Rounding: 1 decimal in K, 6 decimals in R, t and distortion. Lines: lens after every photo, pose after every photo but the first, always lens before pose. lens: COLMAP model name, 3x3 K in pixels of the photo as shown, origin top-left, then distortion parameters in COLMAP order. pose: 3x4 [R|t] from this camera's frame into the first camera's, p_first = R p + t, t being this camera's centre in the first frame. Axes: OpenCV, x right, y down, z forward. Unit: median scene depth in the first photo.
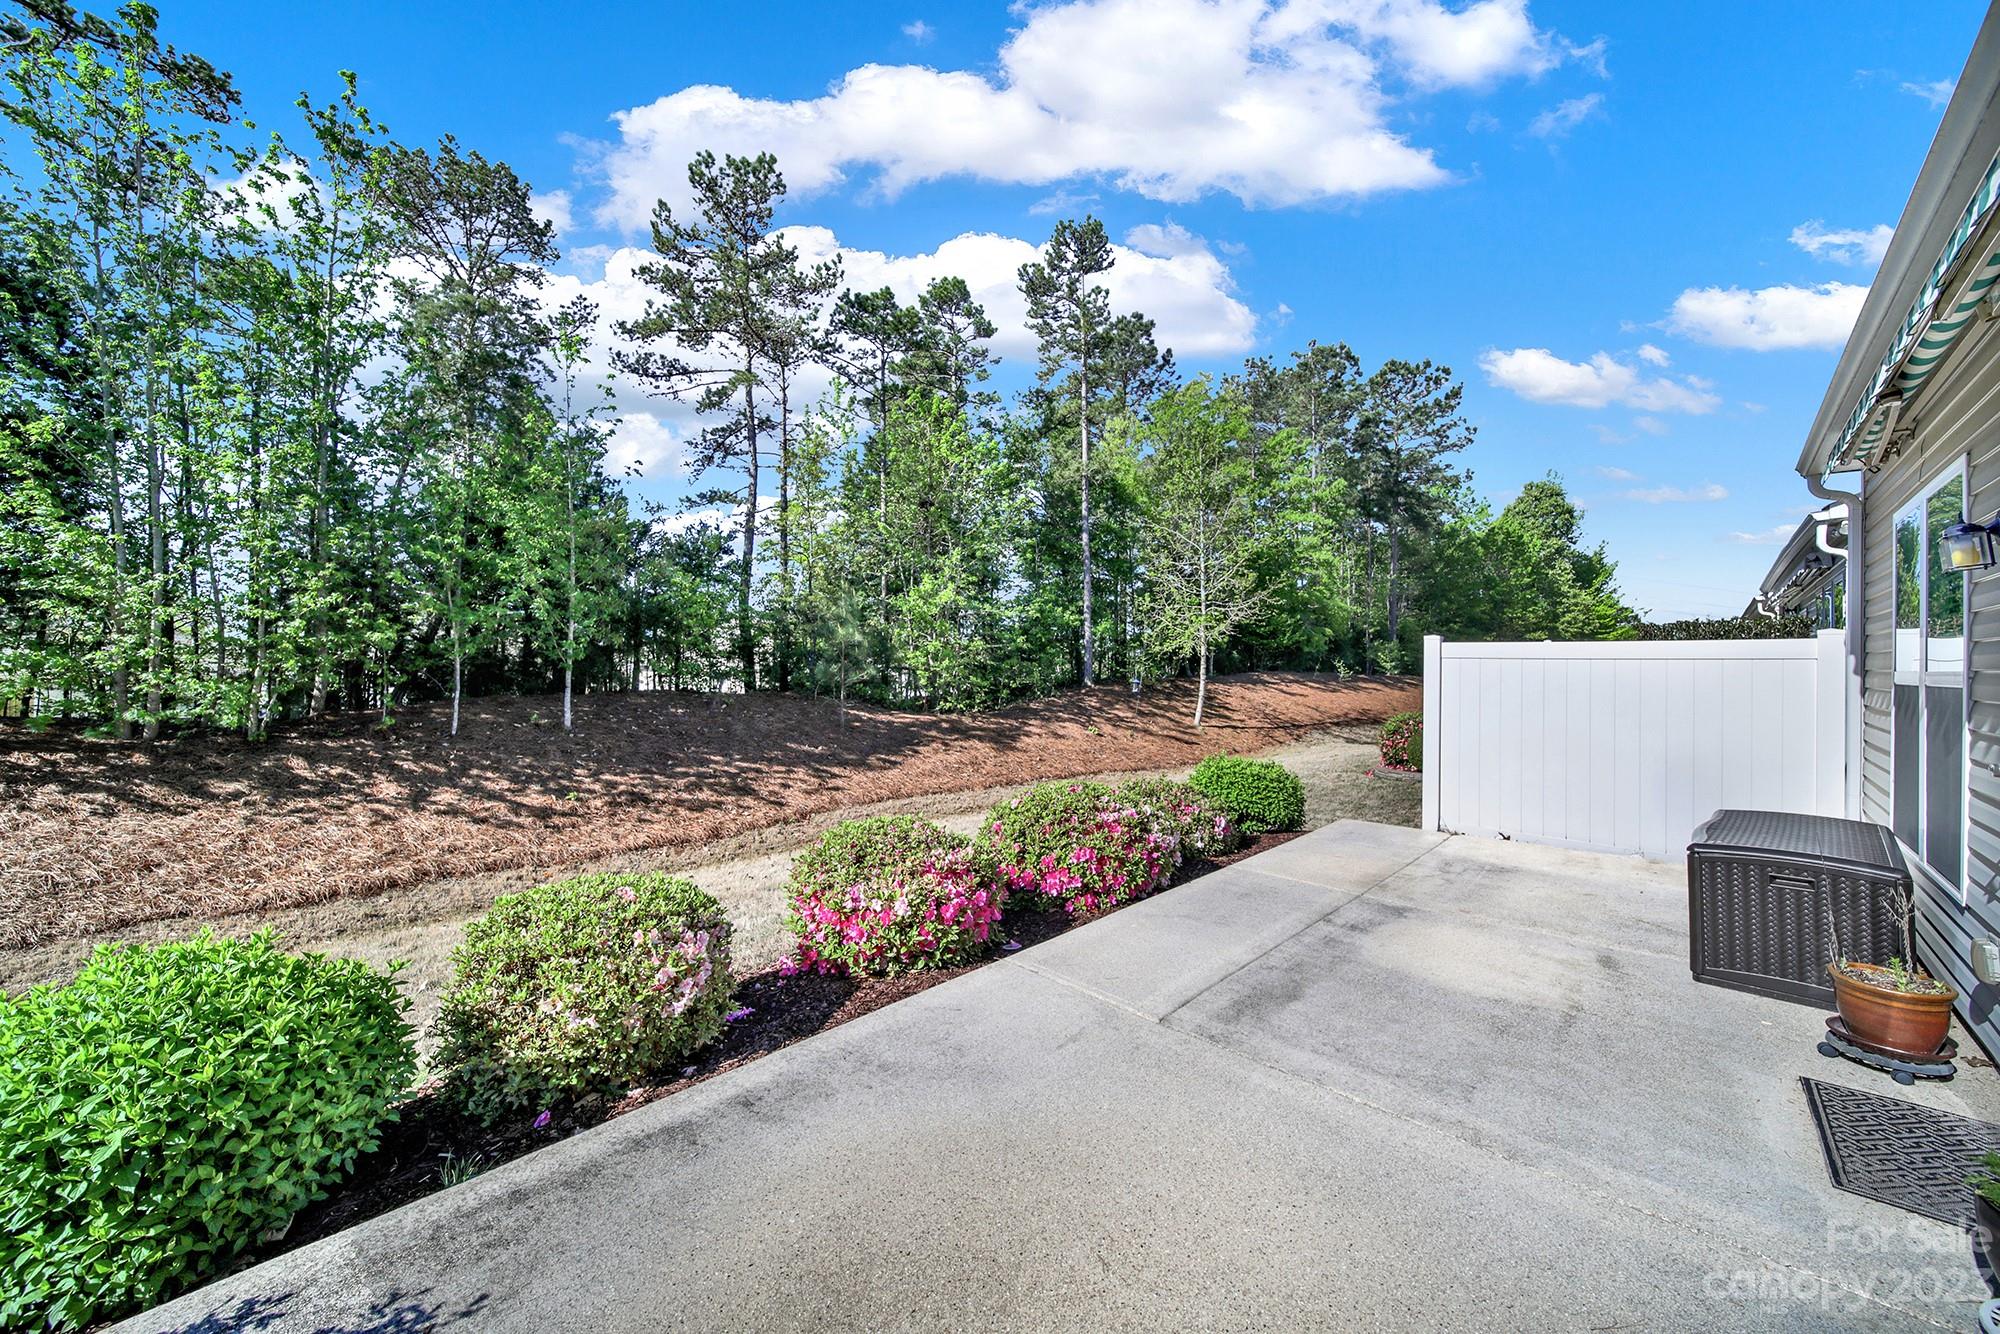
lens RADIAL K [[723.3, 0, 1000.6], [0, 723.3, 655.2], [0, 0, 1]] dist [-0.000135, -0.000214]
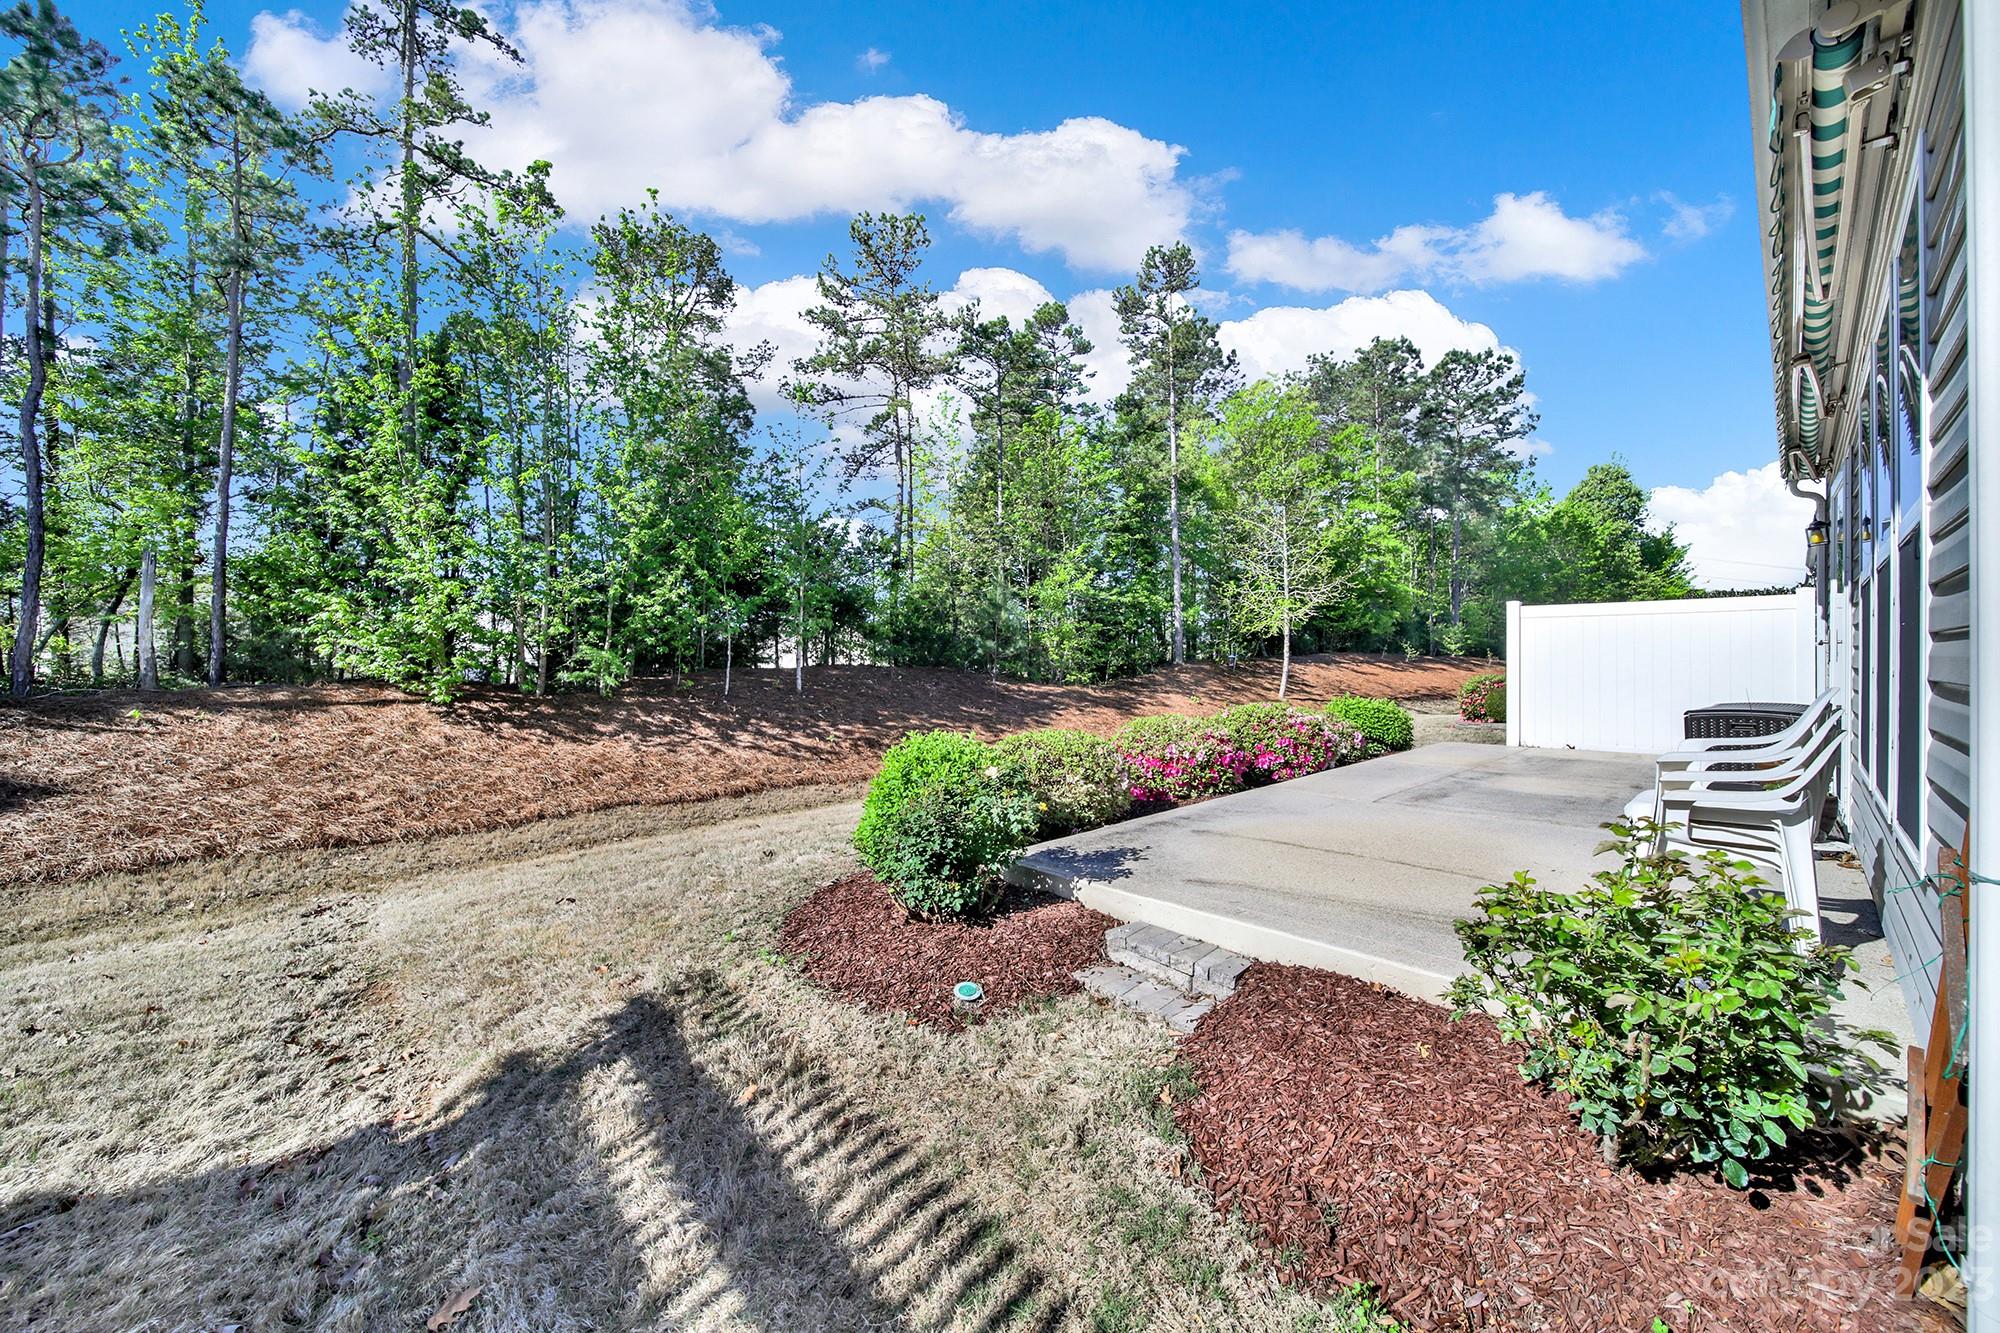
lens RADIAL K [[723.3, 0, 1000.3], [0, 723.3, 656.5], [0, 0, 1]] dist [-0.000135, -0.000214]
pose [[0.998222, -0.012925, -0.058182, -0.087709], [0.013412, 0.999878, 0.007990, 0.016887], [0.058072, -0.008756, 0.998274, -0.124089]]
